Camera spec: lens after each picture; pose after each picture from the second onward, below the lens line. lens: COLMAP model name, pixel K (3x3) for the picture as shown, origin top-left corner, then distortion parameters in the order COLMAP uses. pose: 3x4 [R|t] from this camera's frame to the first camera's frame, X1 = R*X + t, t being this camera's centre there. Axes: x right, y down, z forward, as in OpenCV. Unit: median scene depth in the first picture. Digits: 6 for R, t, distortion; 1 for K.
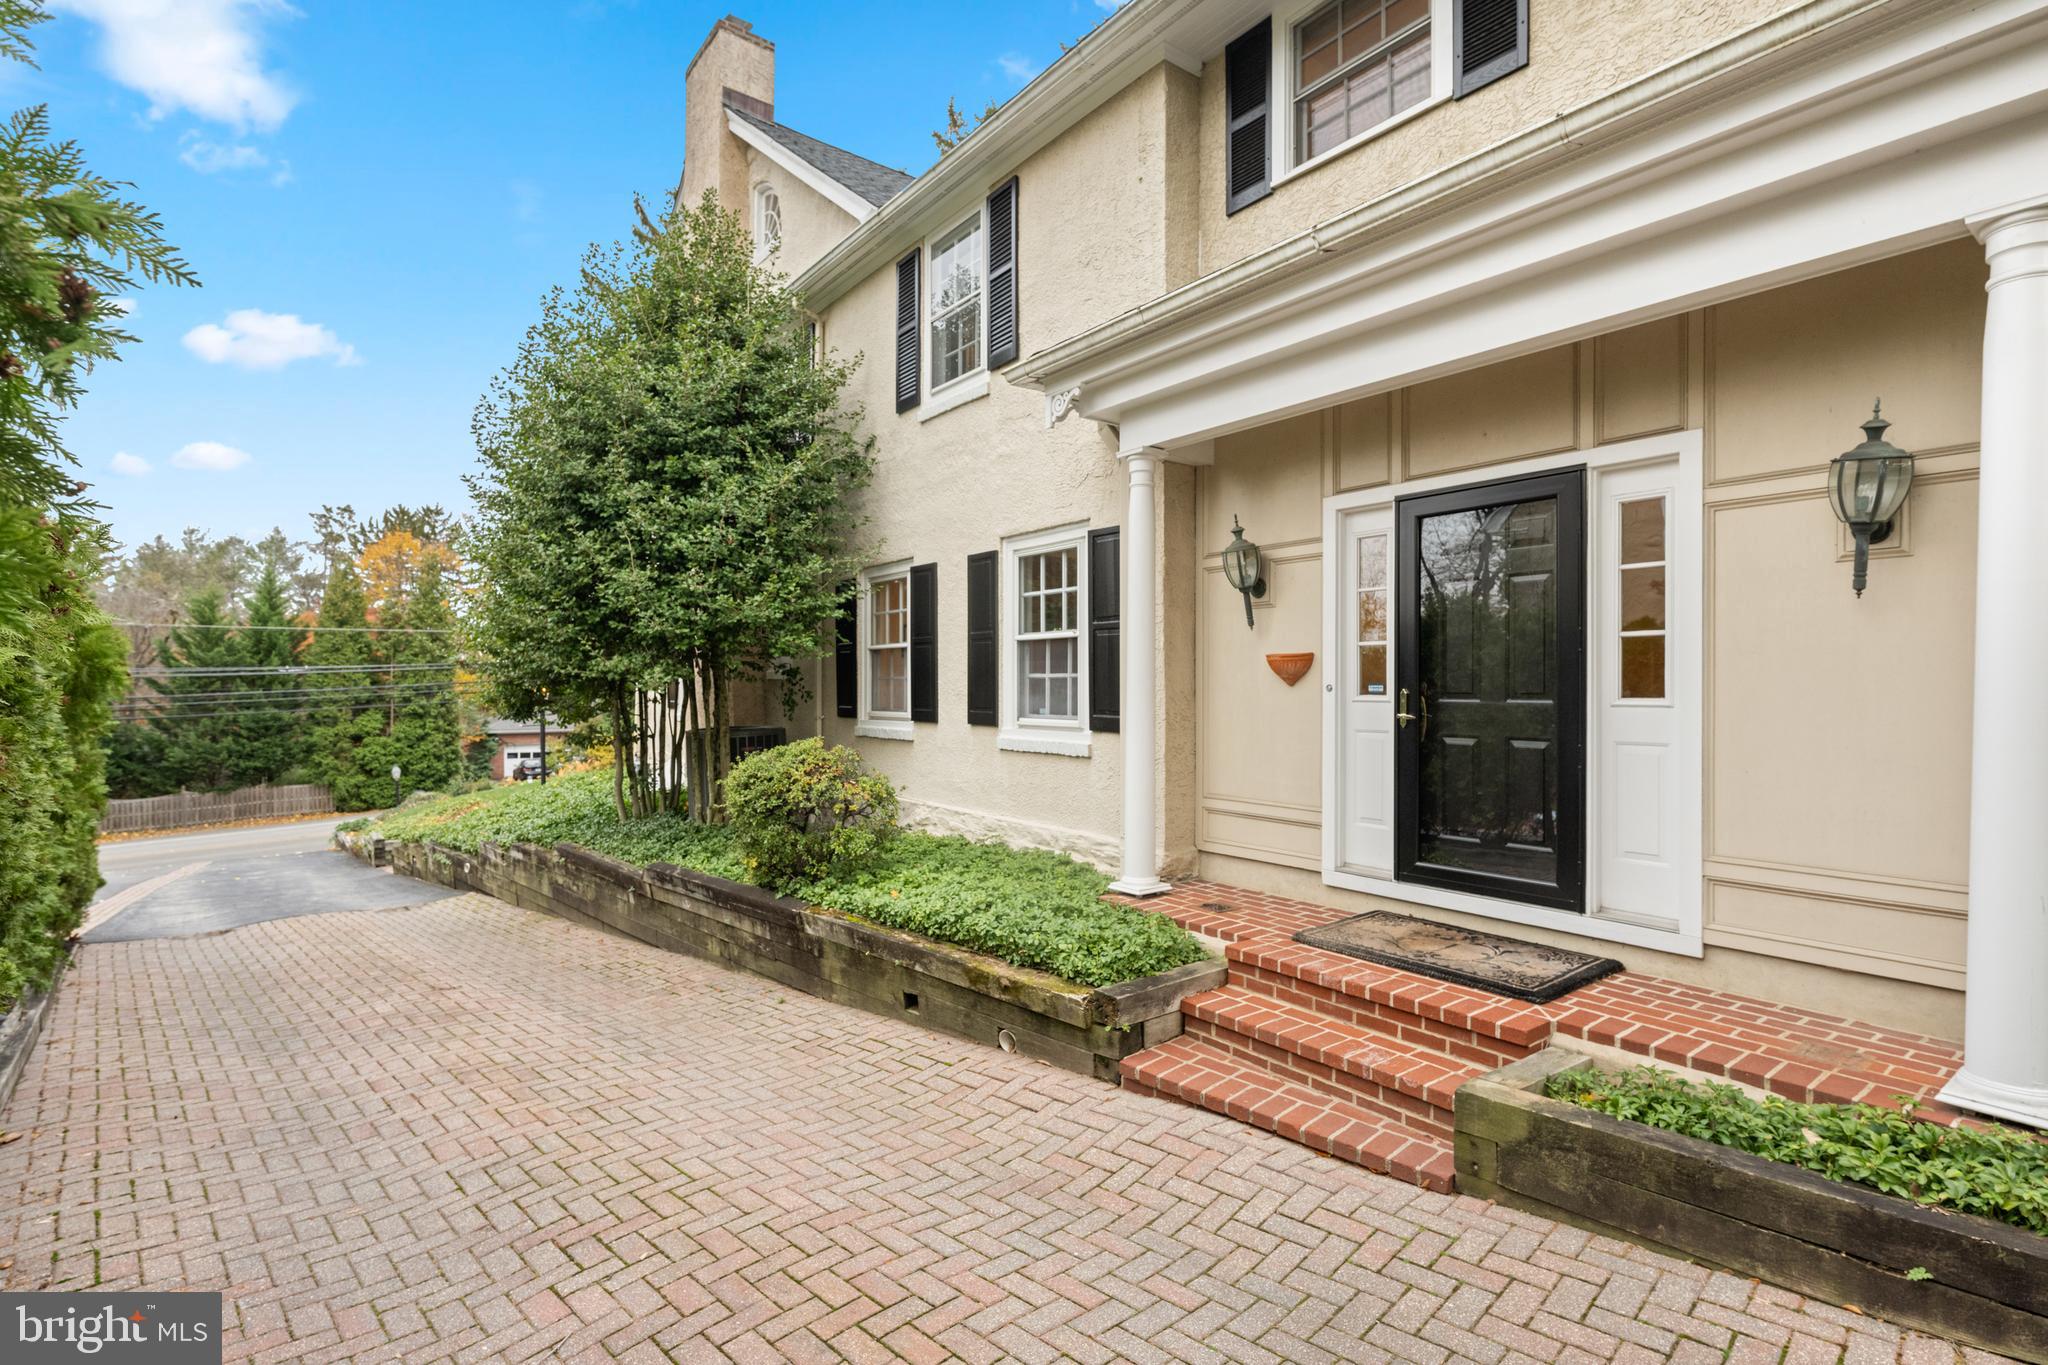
lens RADIAL K [[873.9, 0, 1024.0], [0, 873.9, 682.5], [0, 0, 1]] dist [0.001095, 0.000136]
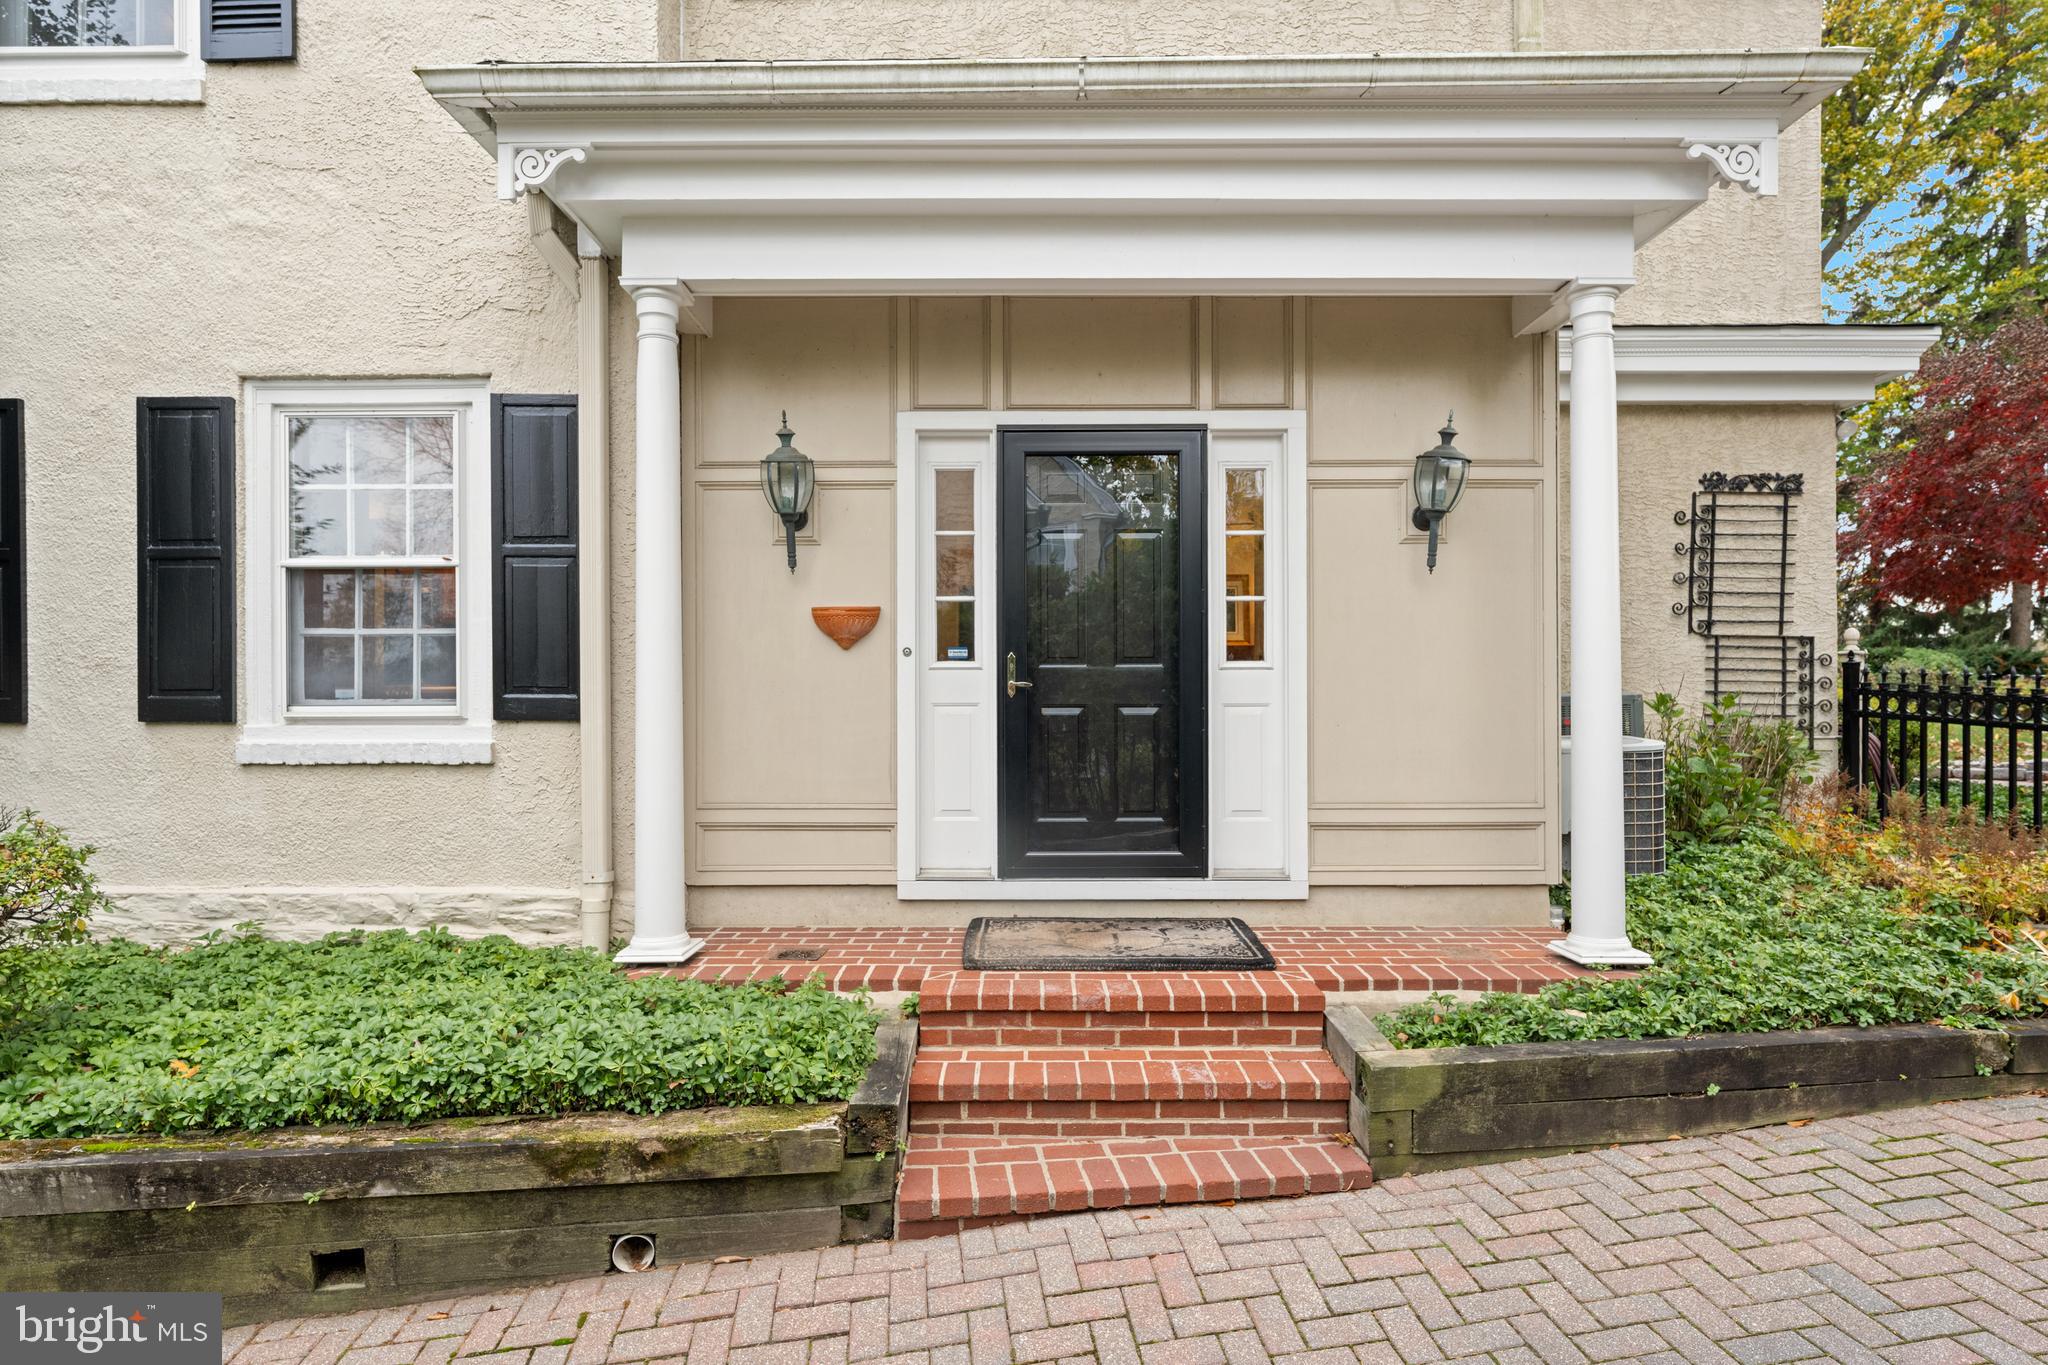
lens RADIAL K [[1035.2, 0, 1024.0], [0, 1035.2, 682.5], [0, 0, 1]] dist [-0.000806, 0.000016]
pose [[0.643456, 0.004046, 0.765472, -0.368083], [-0.004160, 0.999990, -0.001788, 0.043191], [-0.765472, -0.002034, 0.643466, 0.379524]]
